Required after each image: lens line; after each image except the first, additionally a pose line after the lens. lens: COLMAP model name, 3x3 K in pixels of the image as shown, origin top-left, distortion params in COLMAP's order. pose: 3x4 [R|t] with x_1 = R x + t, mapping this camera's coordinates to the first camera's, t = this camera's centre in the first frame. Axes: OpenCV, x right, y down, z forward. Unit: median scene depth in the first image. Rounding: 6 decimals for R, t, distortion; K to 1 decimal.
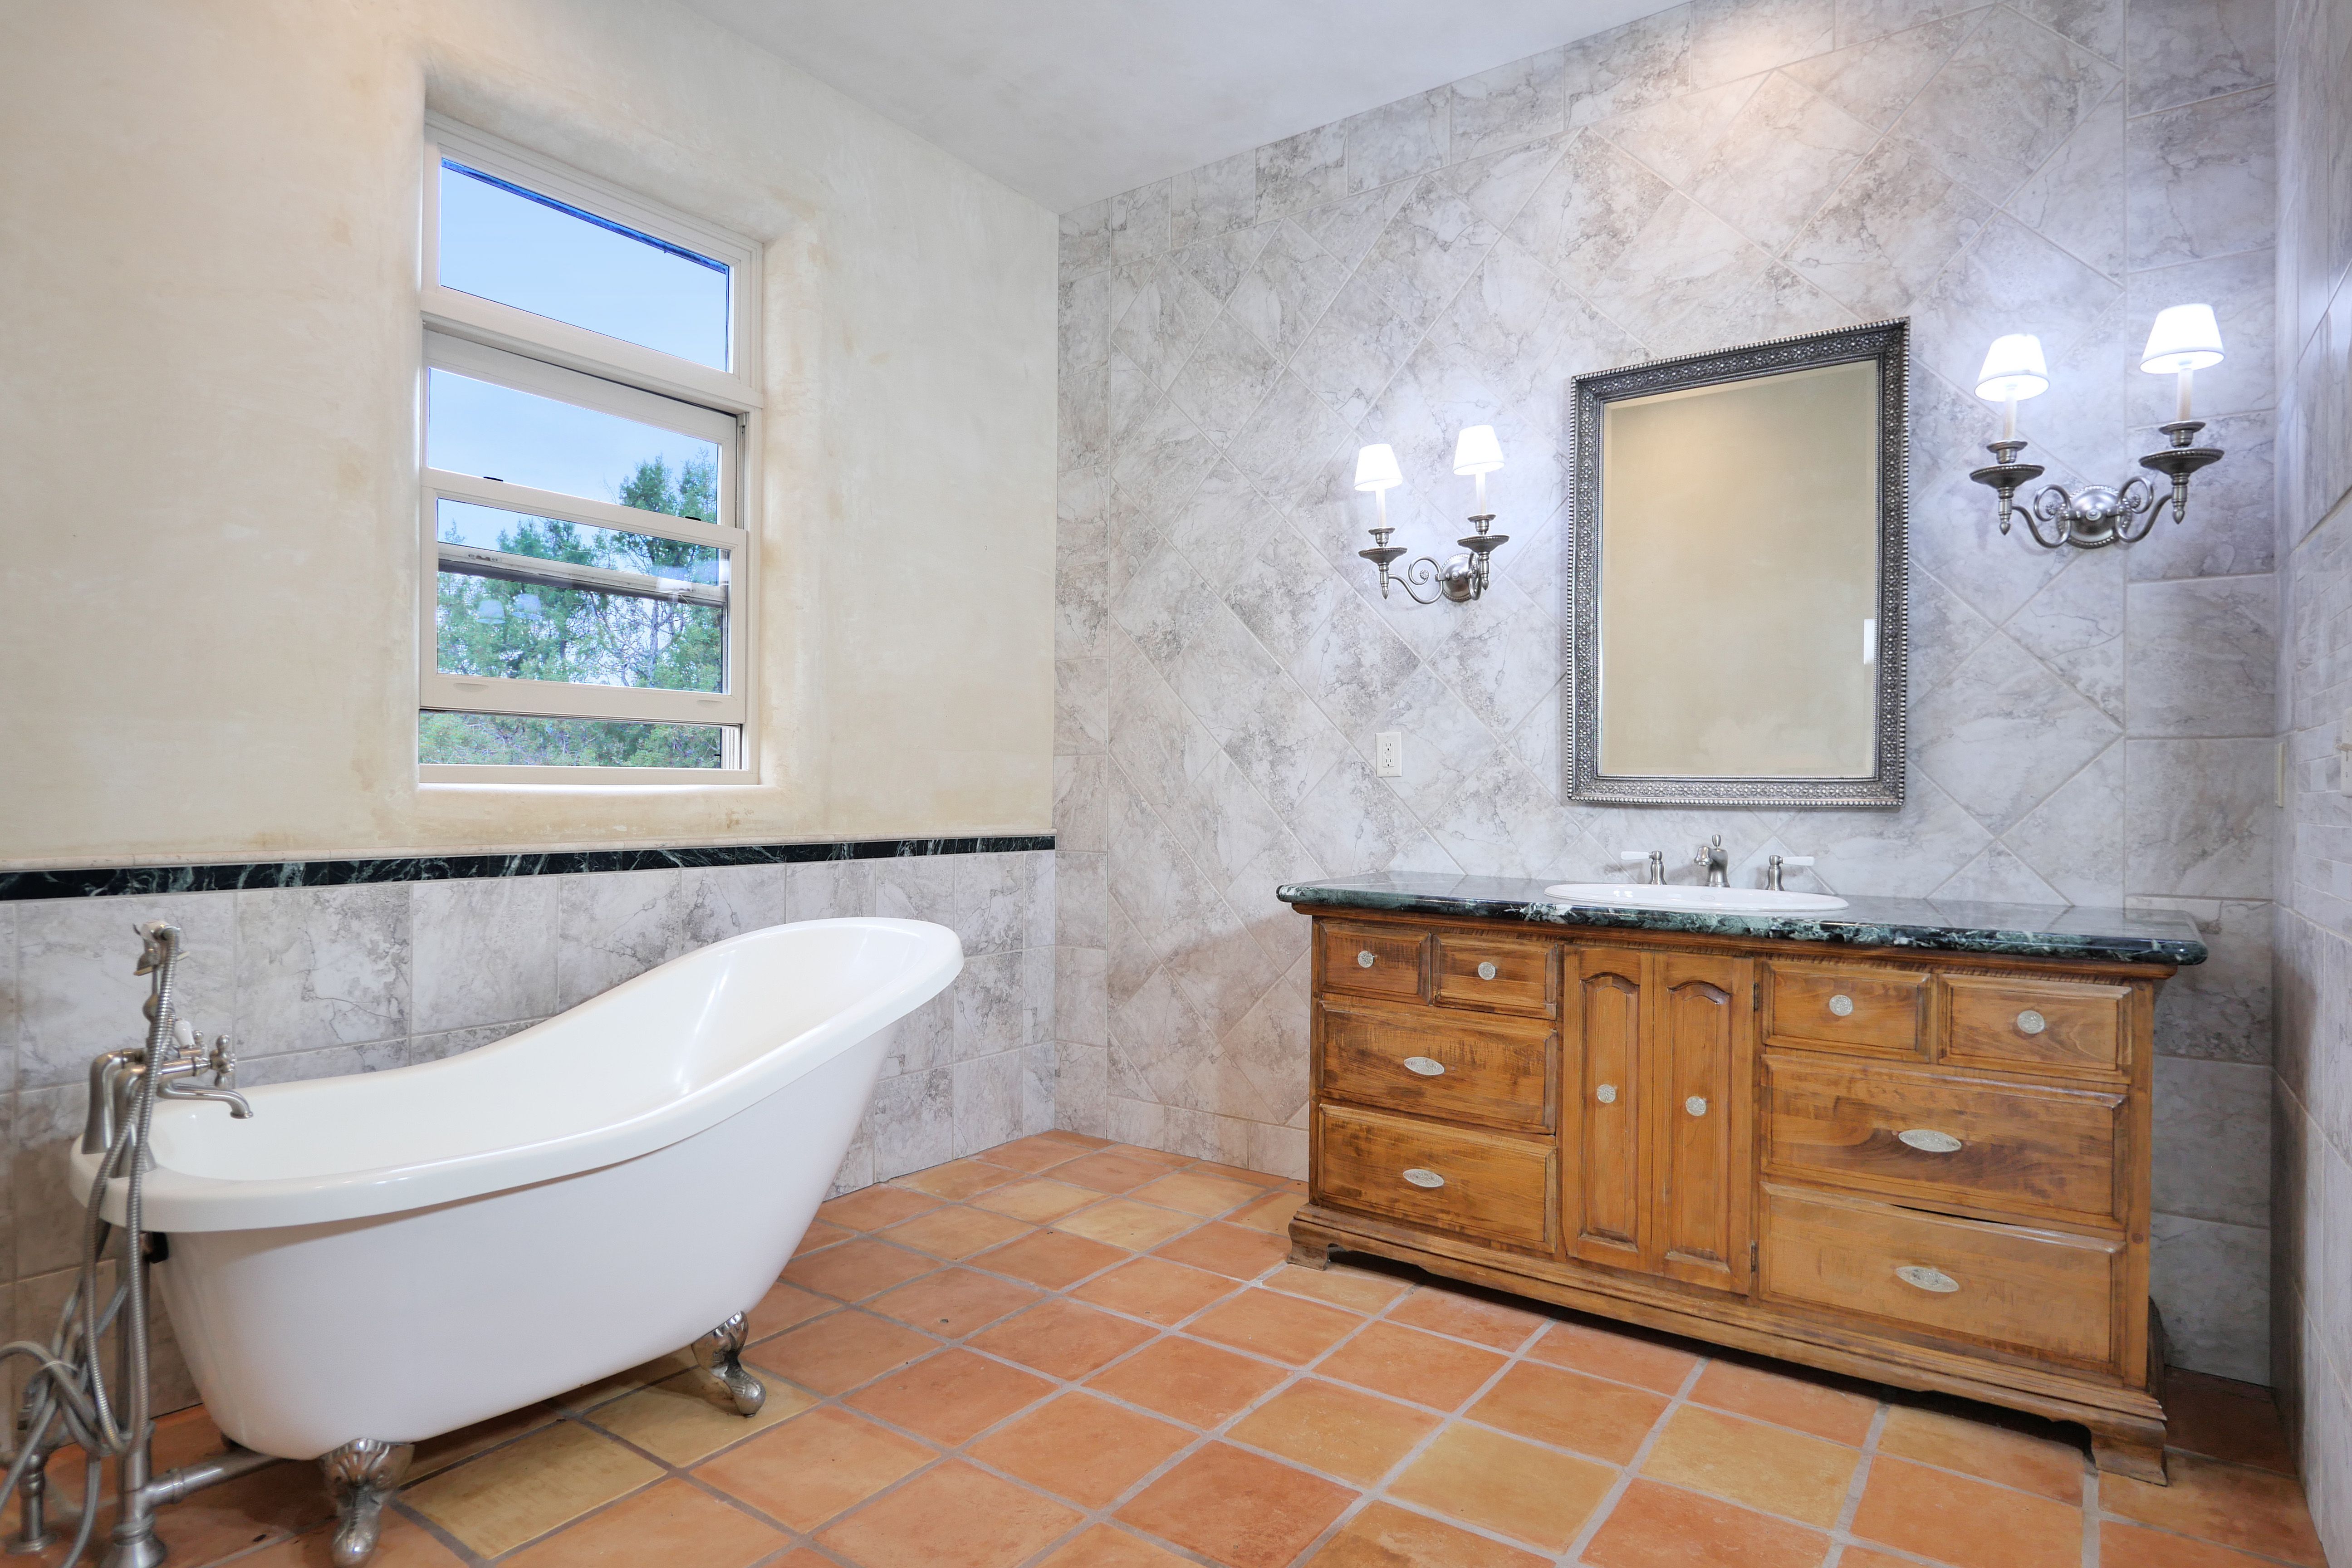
lens RADIAL K [[1296.5, 0, 1132.8], [0, 1296.5, 780.7], [0, 0, 1]] dist [-0.014667, 0.000316]
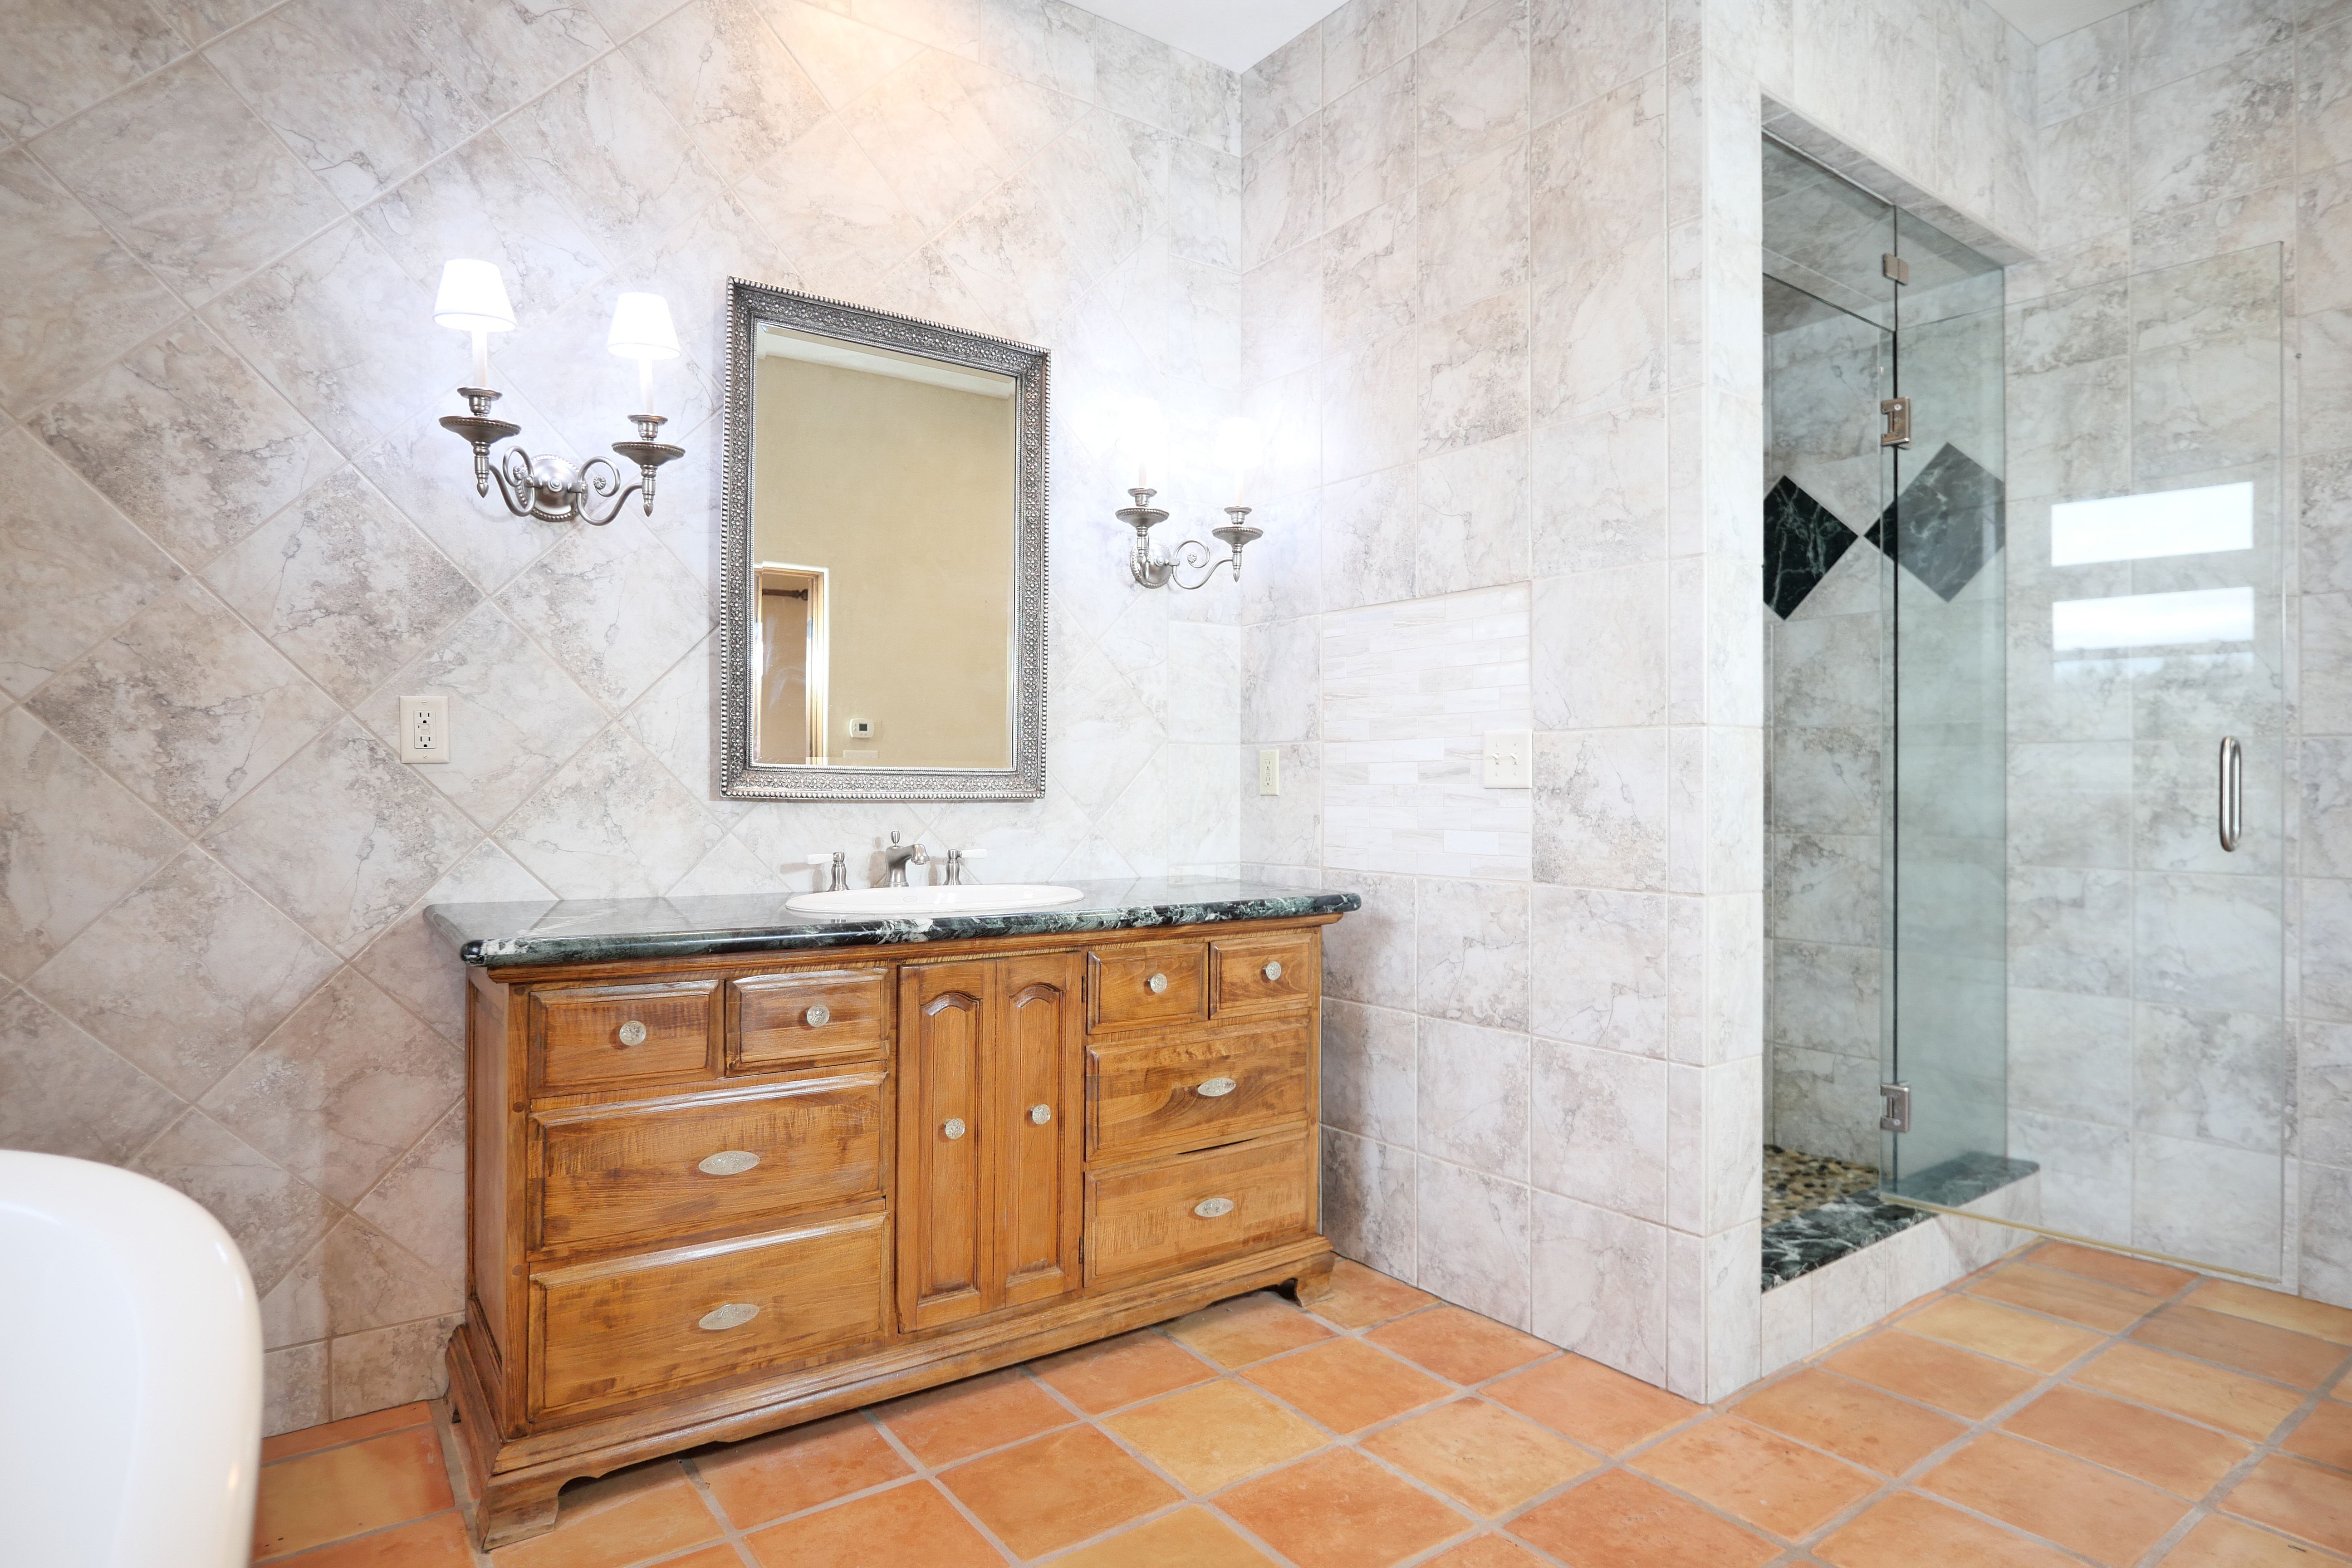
lens RADIAL K [[1296.5, 0, 1132.8], [0, 1296.5, 780.7], [0, 0, 1]] dist [-0.014667, 0.000316]
pose [[0.300754, -0.000194, 0.953702, -0.376221], [-0.007613, 0.999968, 0.002604, 0.001703], [-0.953671, -0.008044, 0.300742, 0.532446]]
